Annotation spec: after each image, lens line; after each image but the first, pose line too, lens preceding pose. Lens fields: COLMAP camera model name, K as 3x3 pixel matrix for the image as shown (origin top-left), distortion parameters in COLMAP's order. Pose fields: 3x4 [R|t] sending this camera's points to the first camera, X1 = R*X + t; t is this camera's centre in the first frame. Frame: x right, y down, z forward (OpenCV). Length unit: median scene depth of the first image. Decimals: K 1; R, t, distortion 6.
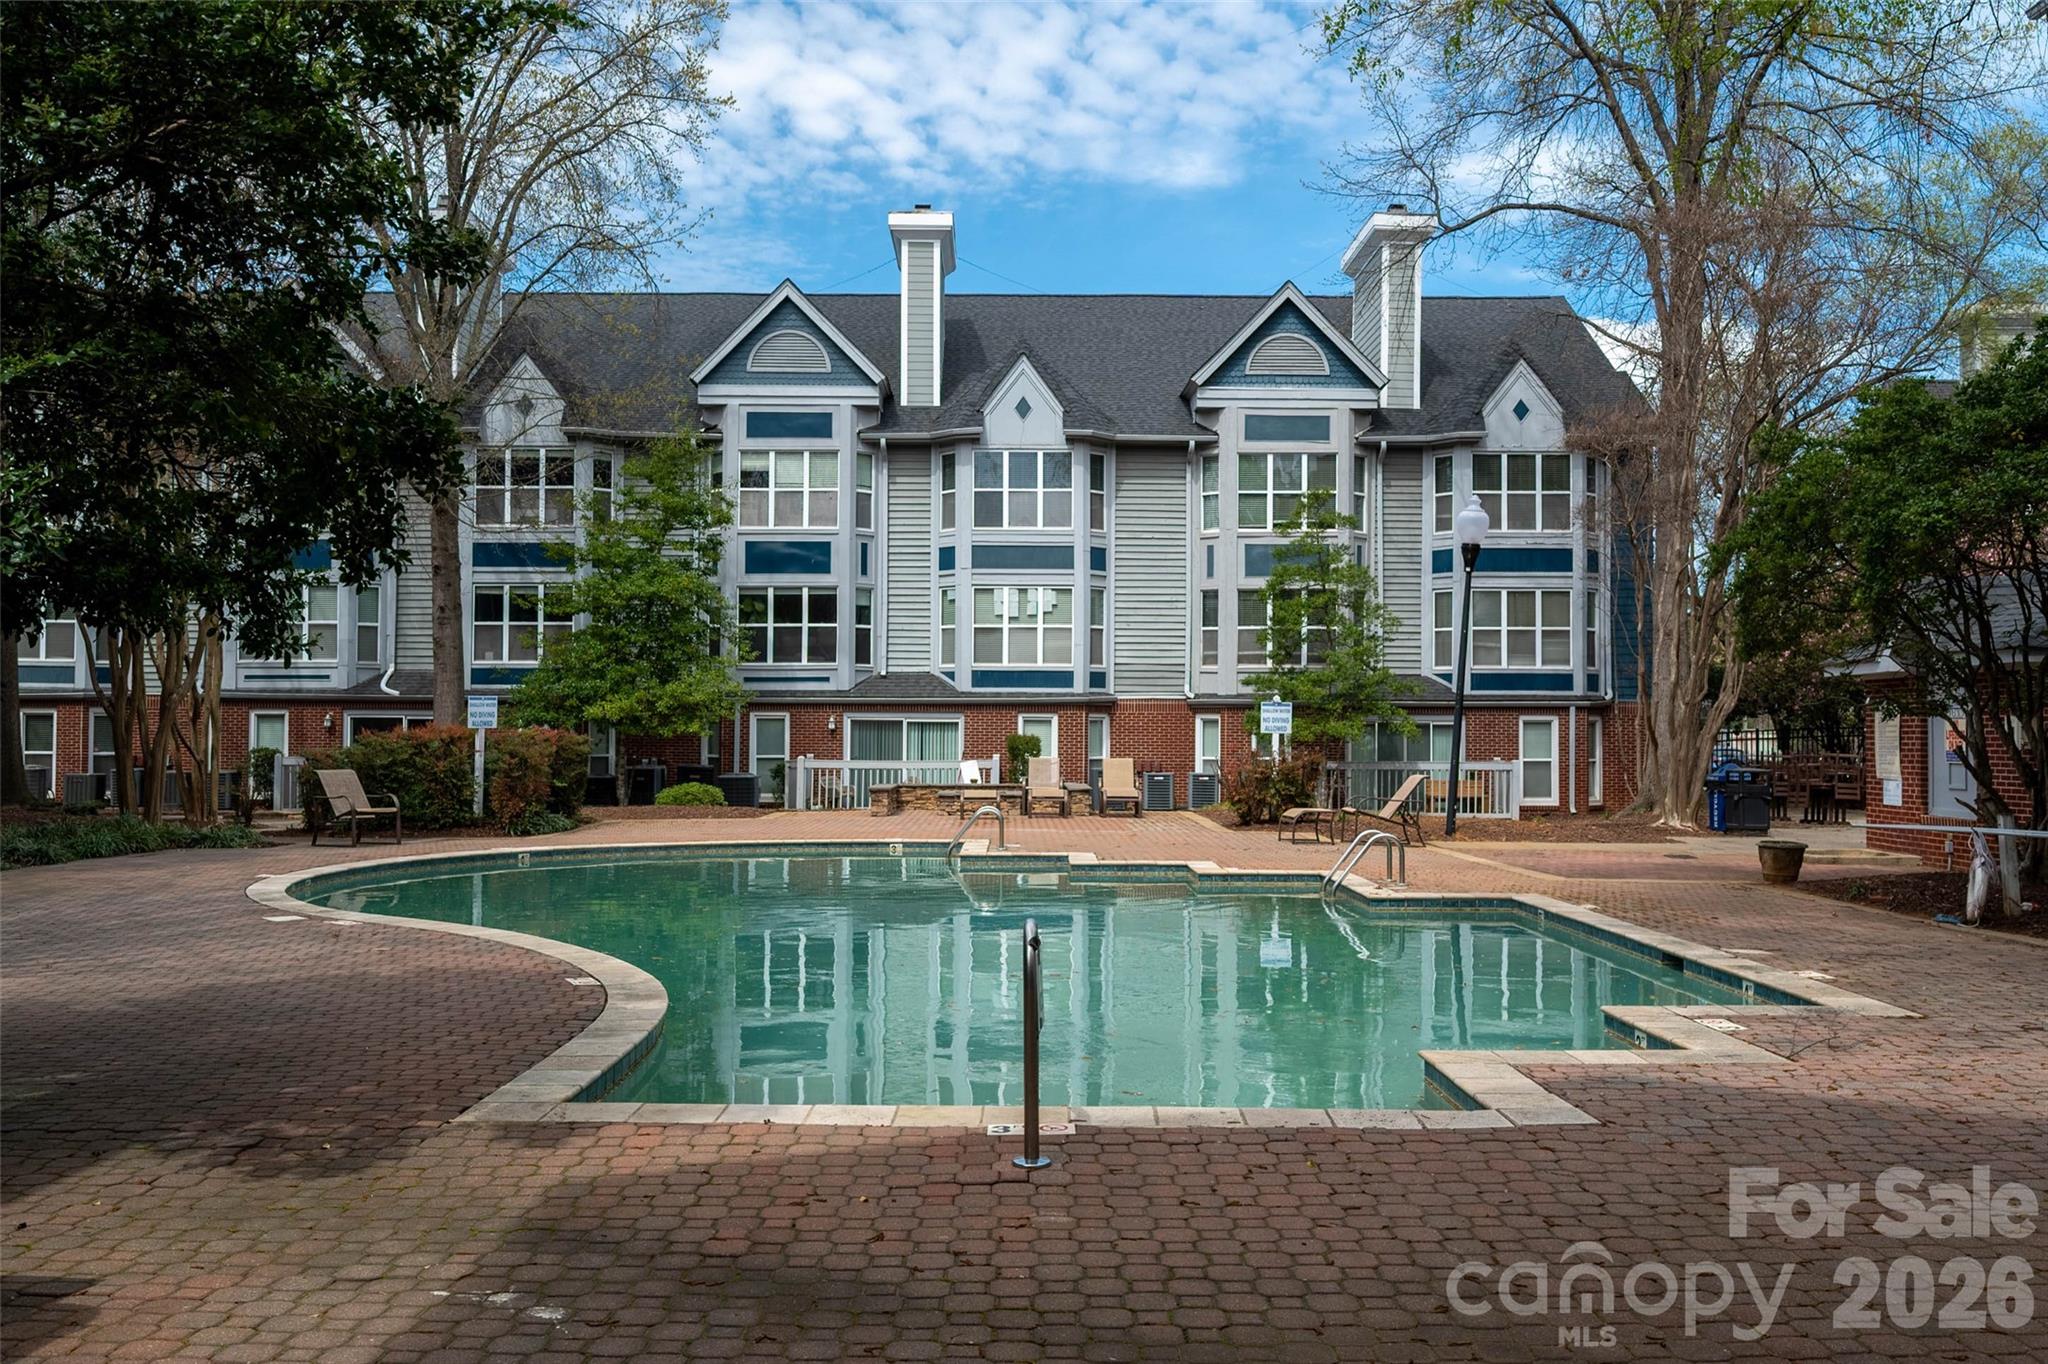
lens RADIAL K [[1450.1, 0, 1024.0], [0, 1450.1, 682.0], [0, 0, 1]] dist [-0.028359, -0.000361]
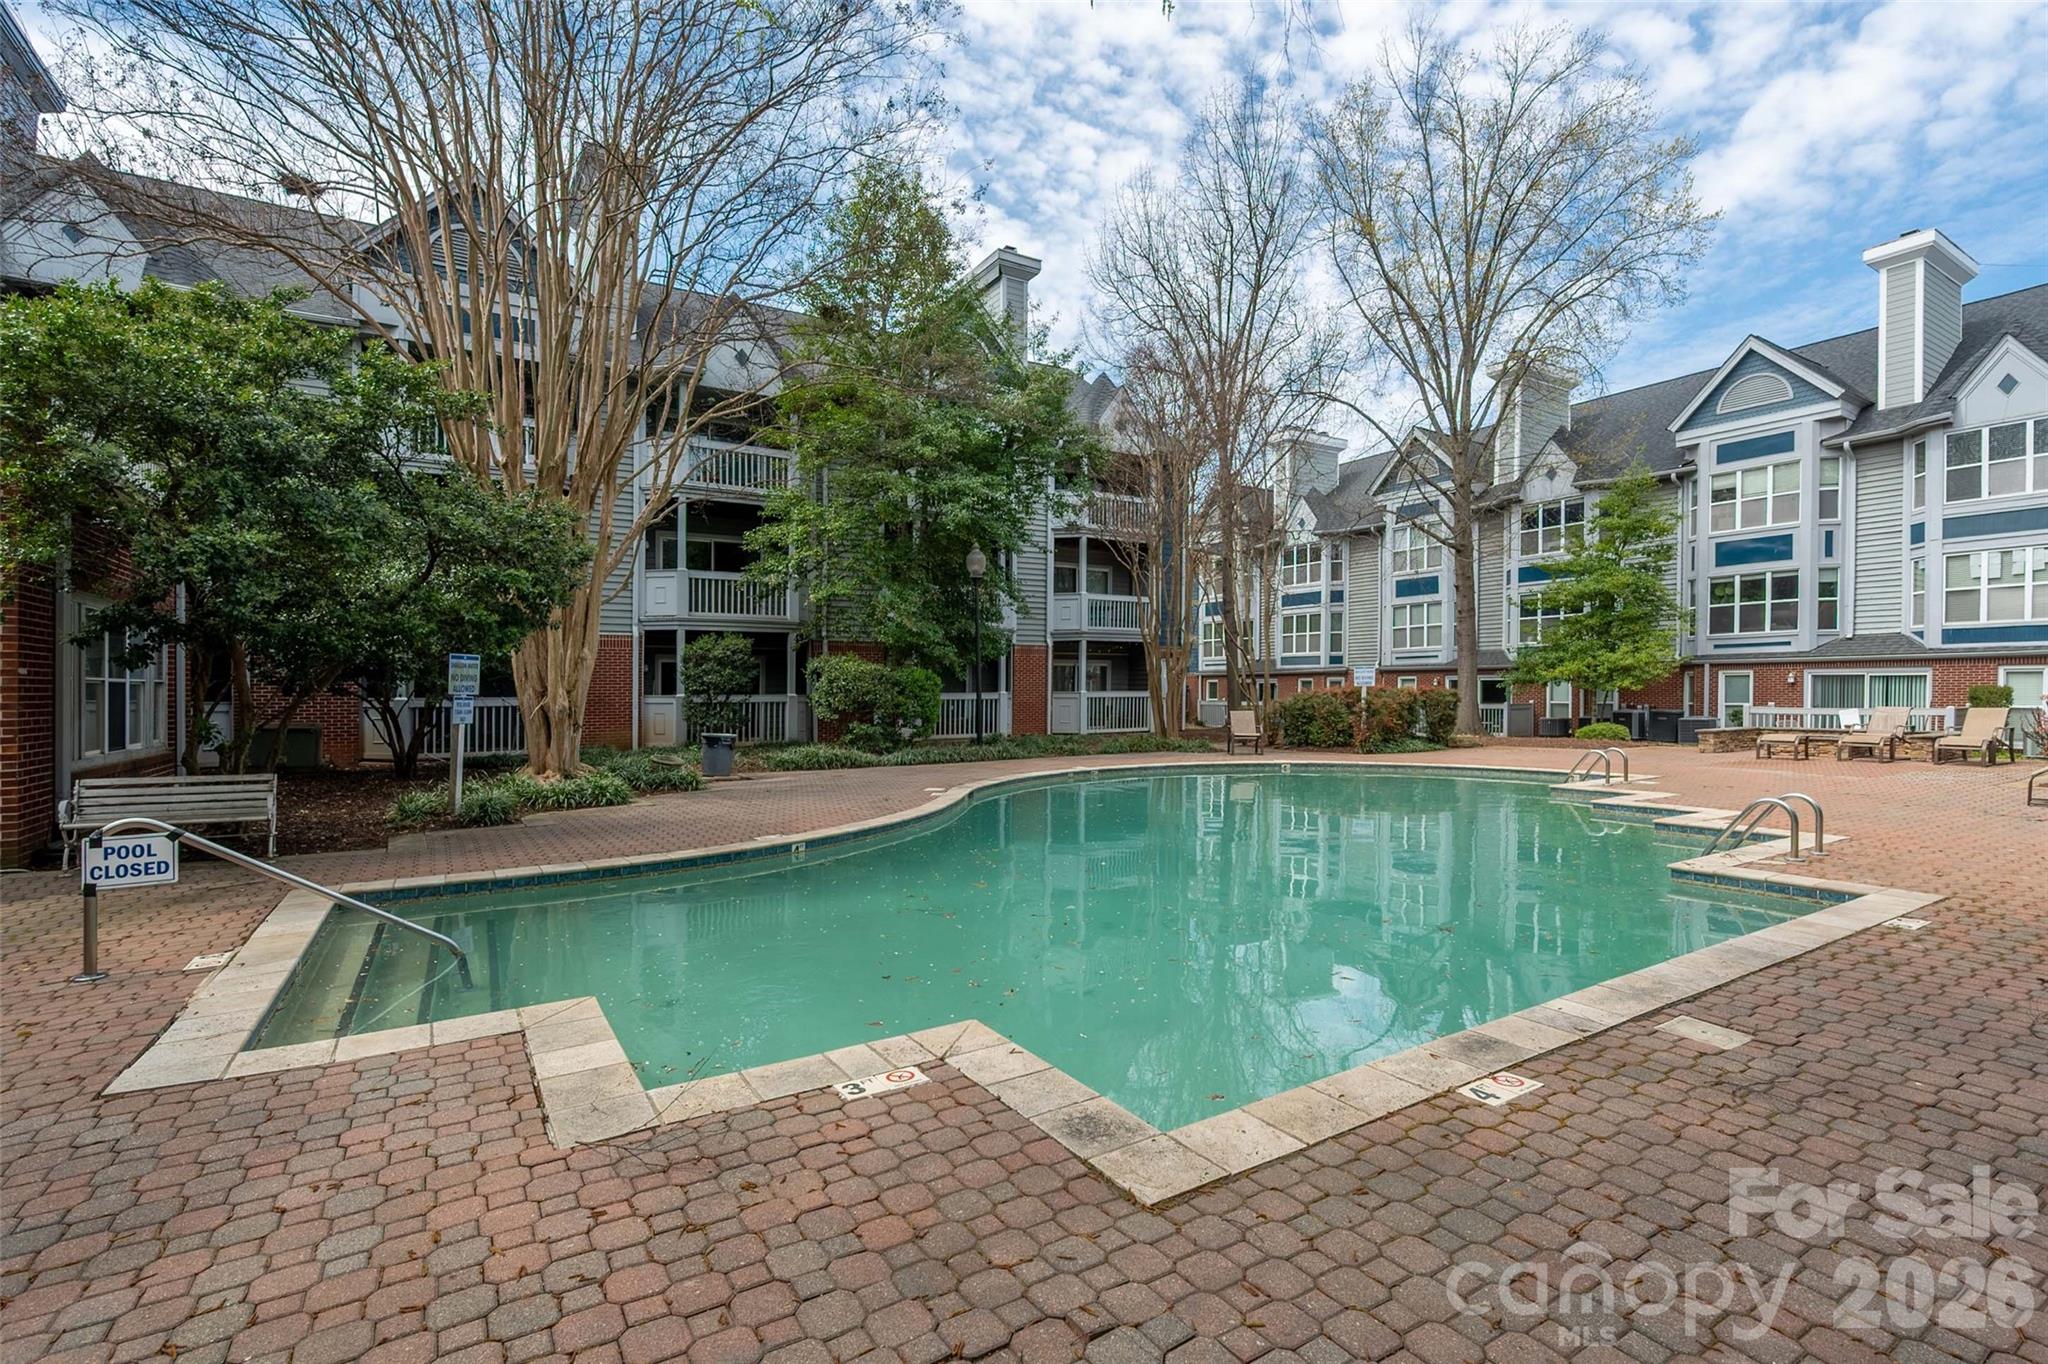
lens RADIAL K [[930.2, 0, 1024.0], [0, 930.2, 682.0], [0, 0, 1]] dist [-0.000831, -0.000401]
pose [[0.523444, -0.014457, -0.851938, 0.204204], [0.038538, 0.999235, 0.006721, 0.000769], [0.851188, -0.036350, 0.523600, 0.001353]]
